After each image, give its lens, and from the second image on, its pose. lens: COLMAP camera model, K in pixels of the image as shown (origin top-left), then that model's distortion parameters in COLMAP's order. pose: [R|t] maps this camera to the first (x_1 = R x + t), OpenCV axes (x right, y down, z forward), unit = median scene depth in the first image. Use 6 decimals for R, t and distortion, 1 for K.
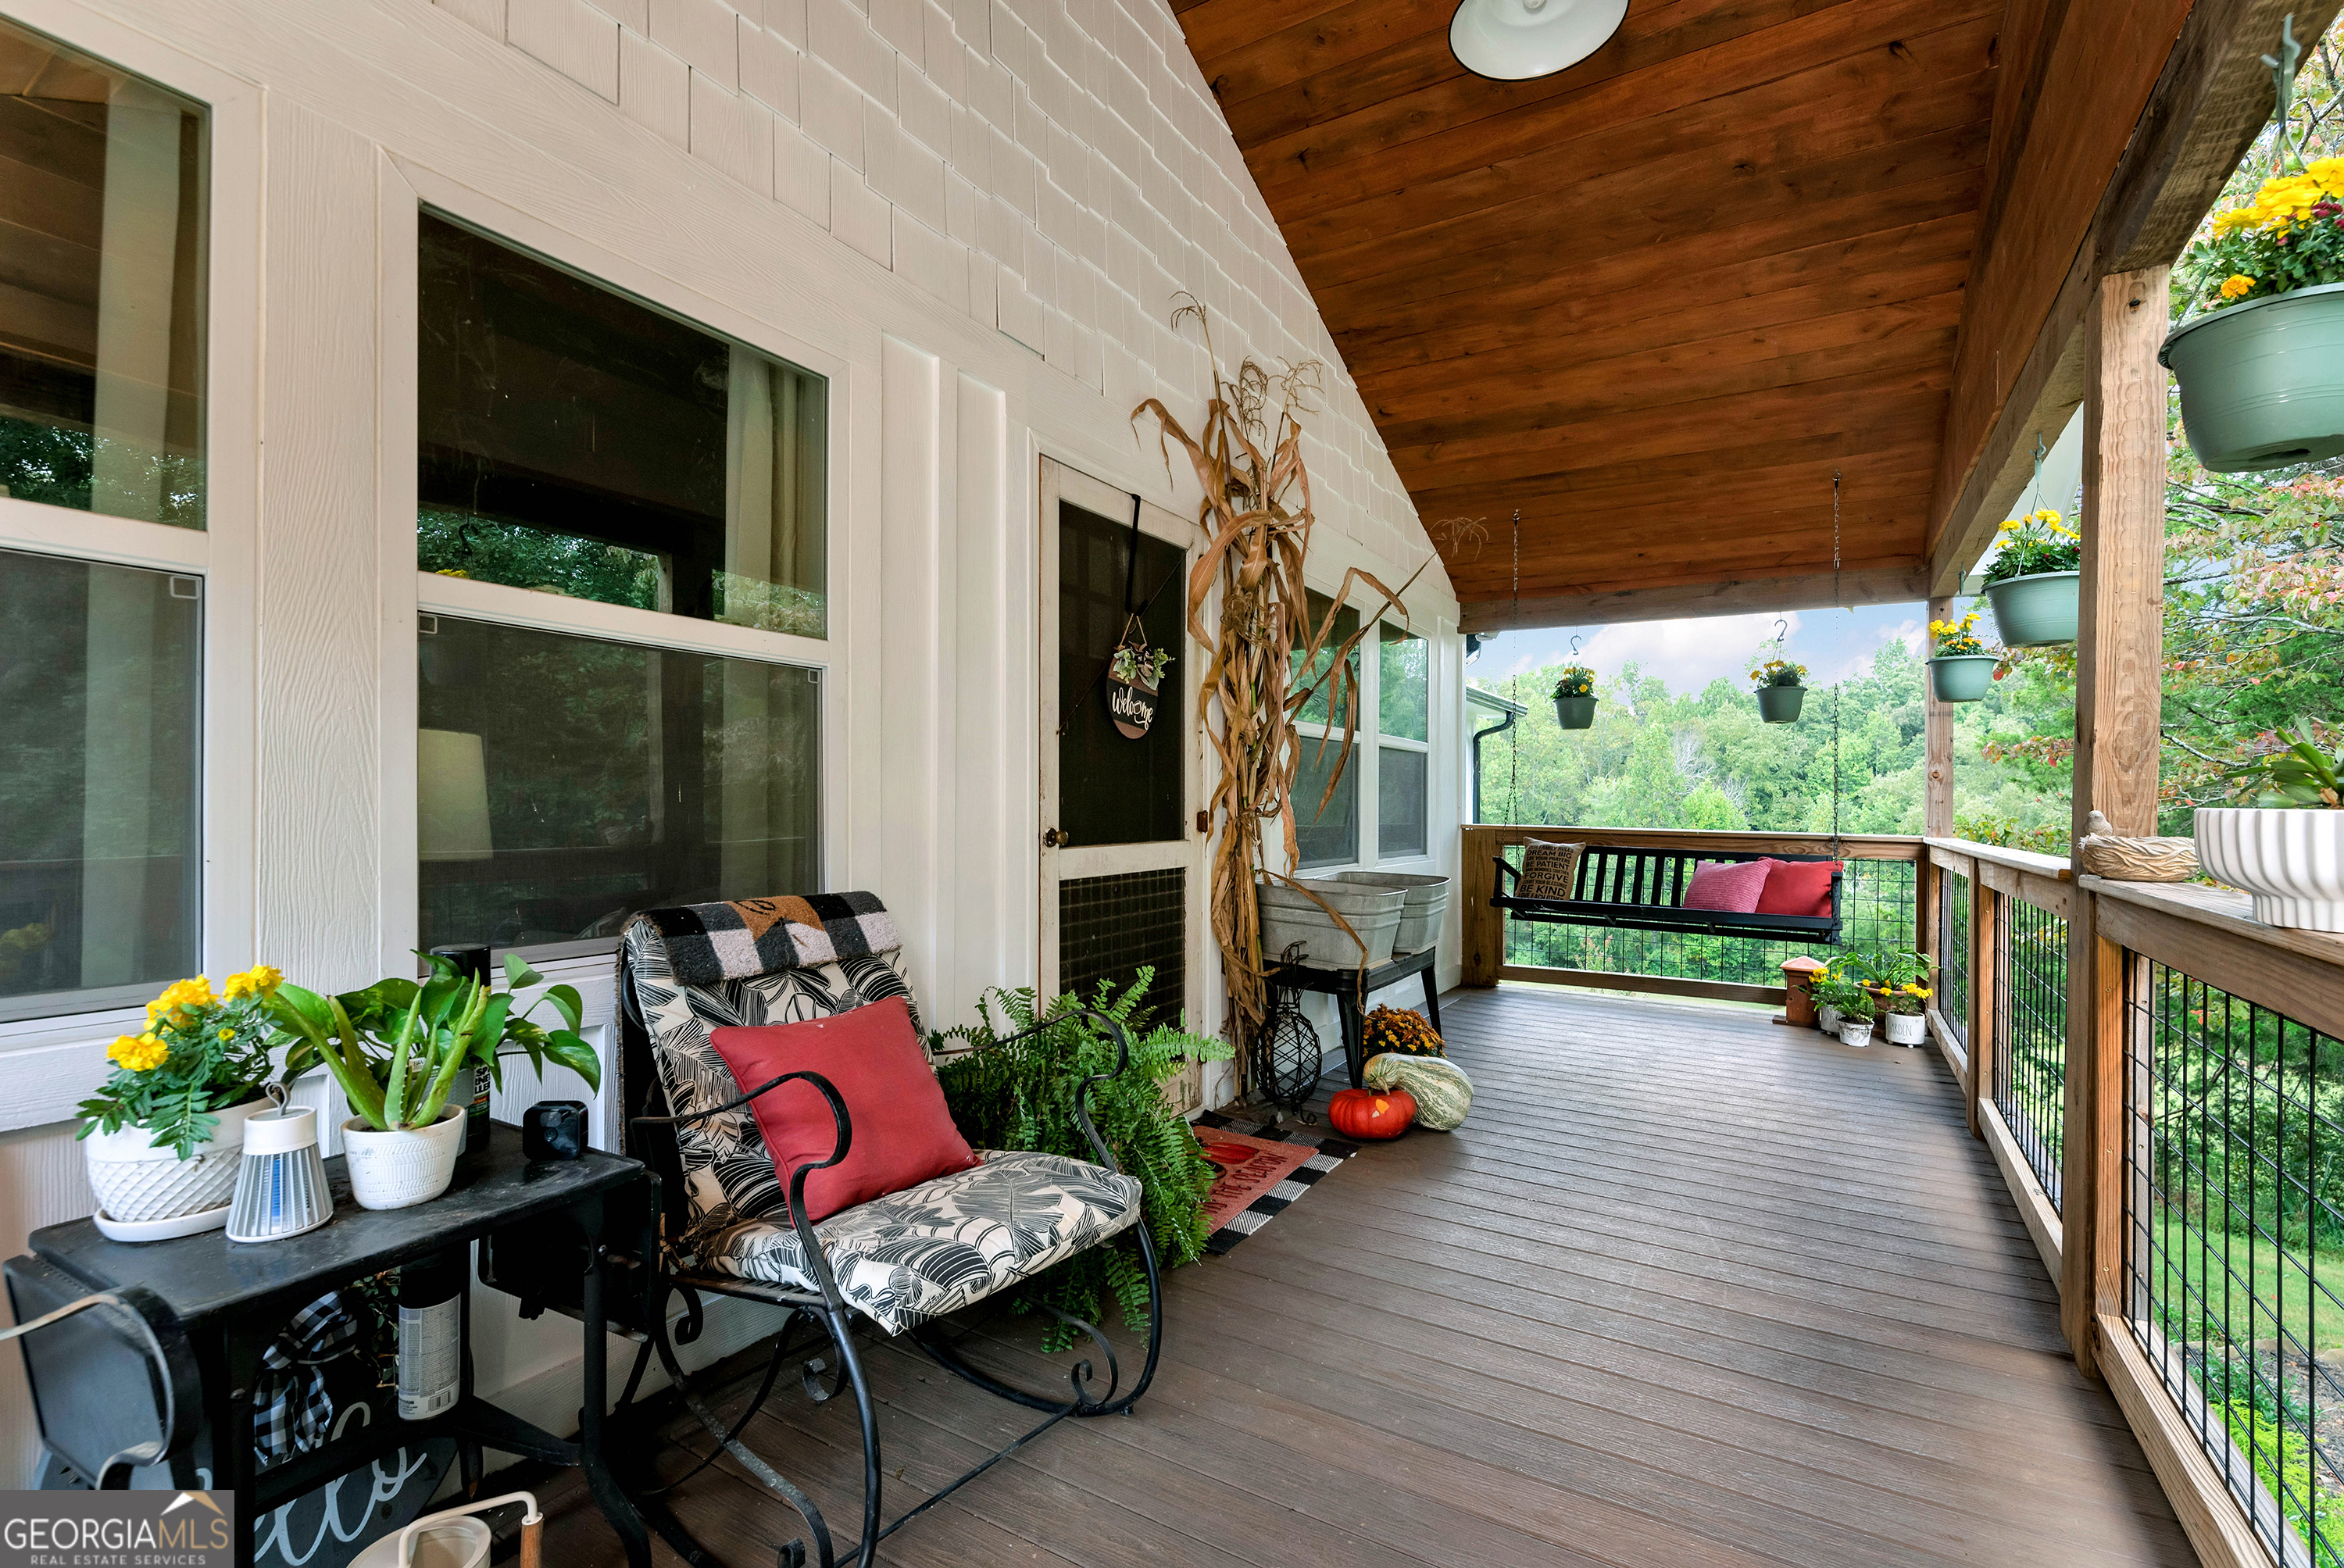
lens RADIAL K [[1057.3, 0, 1166.2], [0, 1057.3, 798.5], [0, 0, 1]] dist [-0.002841, -0.000973]
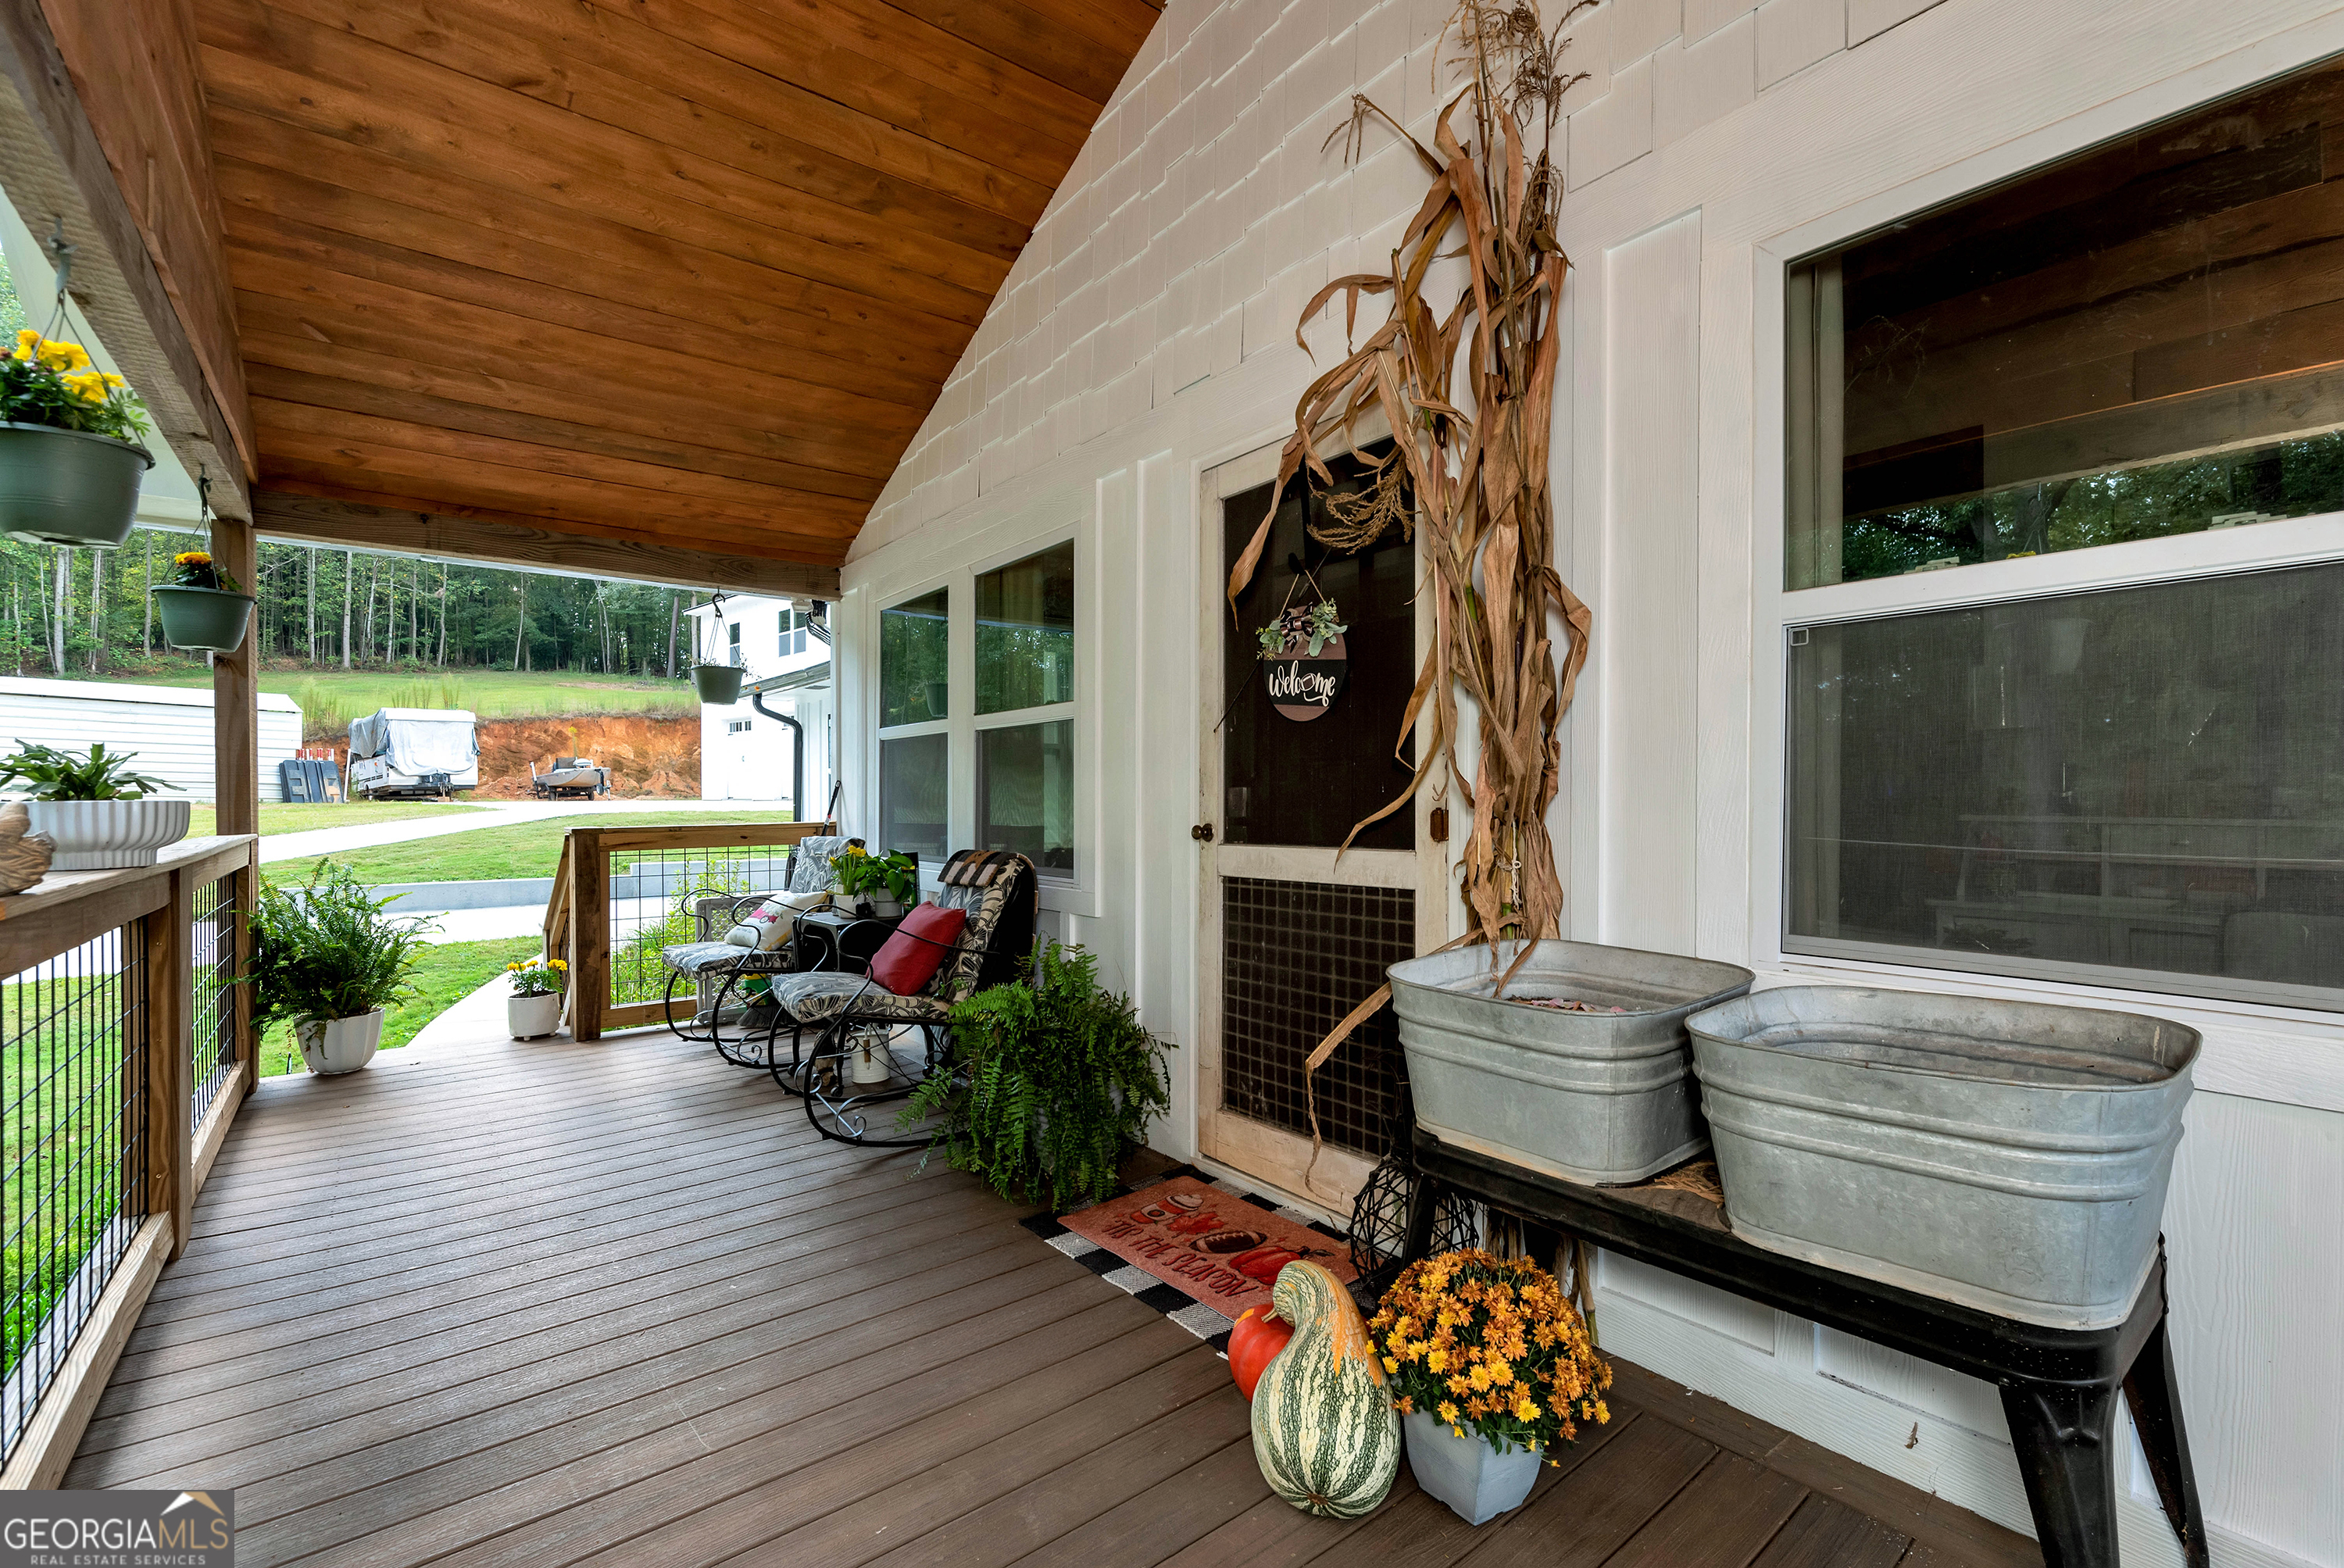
lens RADIAL K [[1057.3, 0, 1213.2], [0, 1057.3, 798.9], [0, 0, 1]] dist [-0.002841, -0.000973]
pose [[-0.339631, -0.010973, -0.940495, 0.802709], [0.003758, 0.999908, -0.013023, 0.016012], [0.940551, -0.007958, -0.339559, 1.255695]]
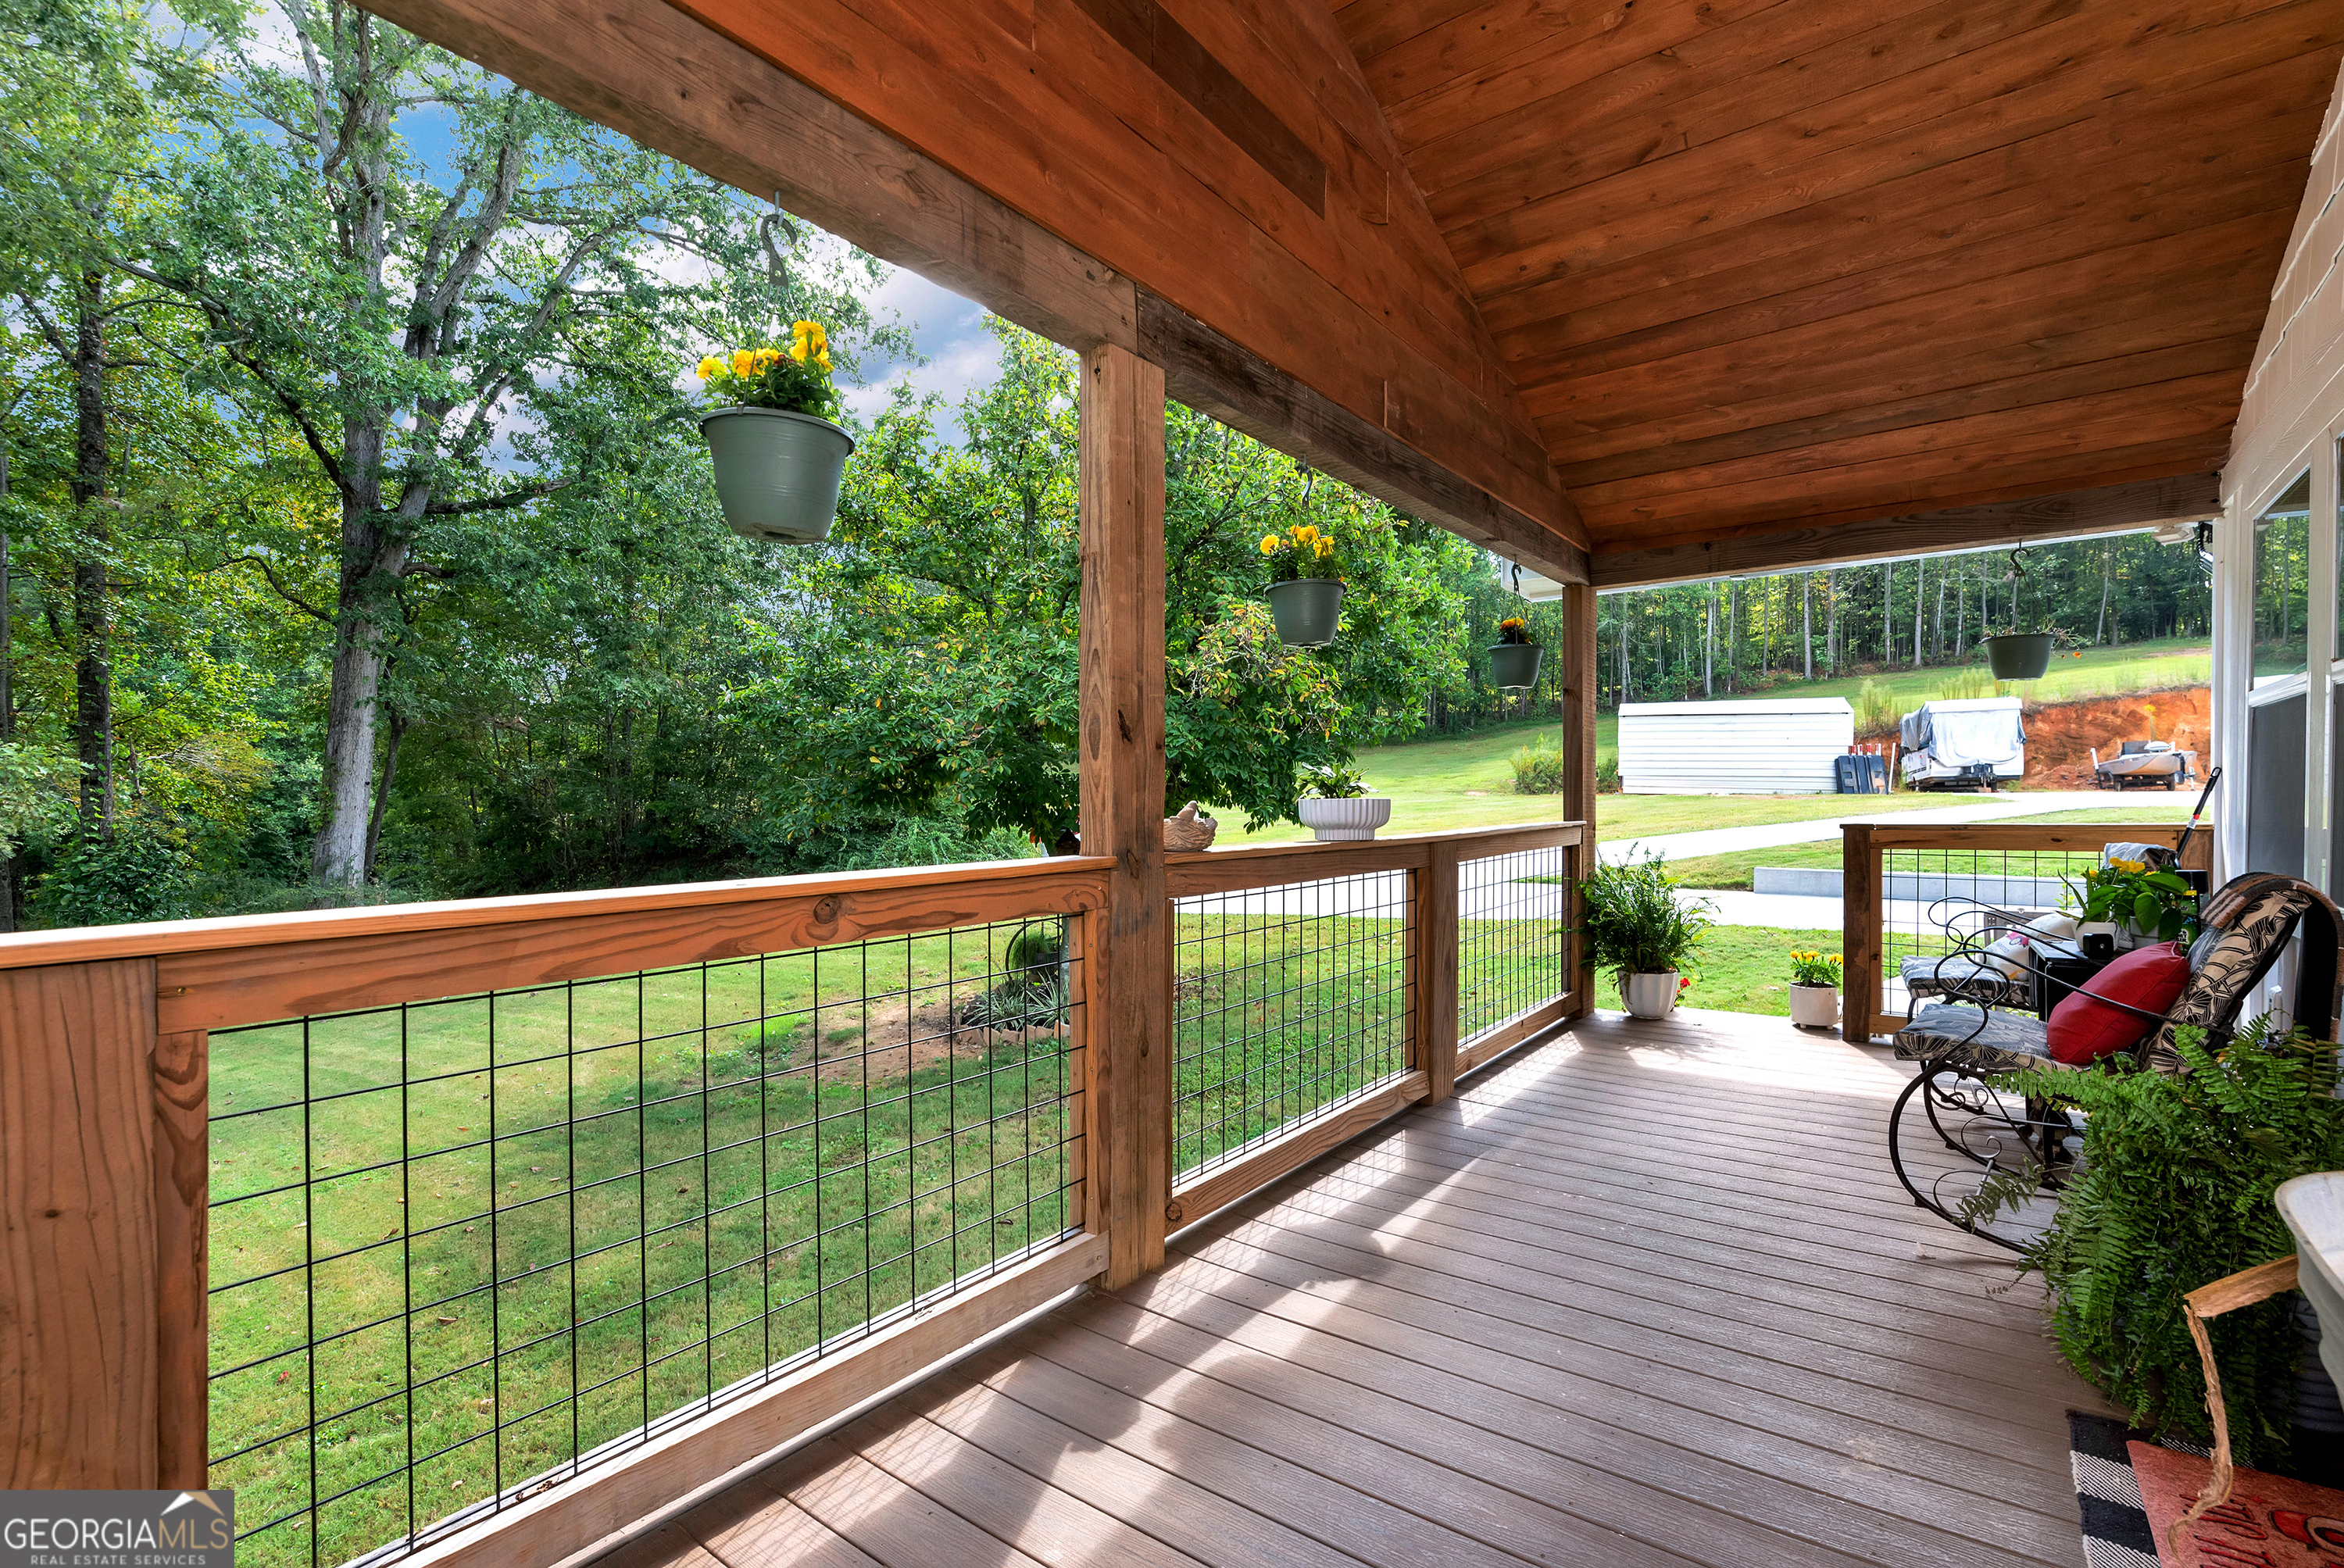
lens RADIAL K [[1057.3, 0, 1170.2], [0, 1057.3, 797.4], [0, 0, 1]] dist [-0.002841, -0.000973]
pose [[-0.993304, -0.006952, 0.115319, 0.478433], [-0.007247, 0.999971, -0.002145, 0.008832], [-0.115301, -0.002966, -0.993326, 1.458078]]
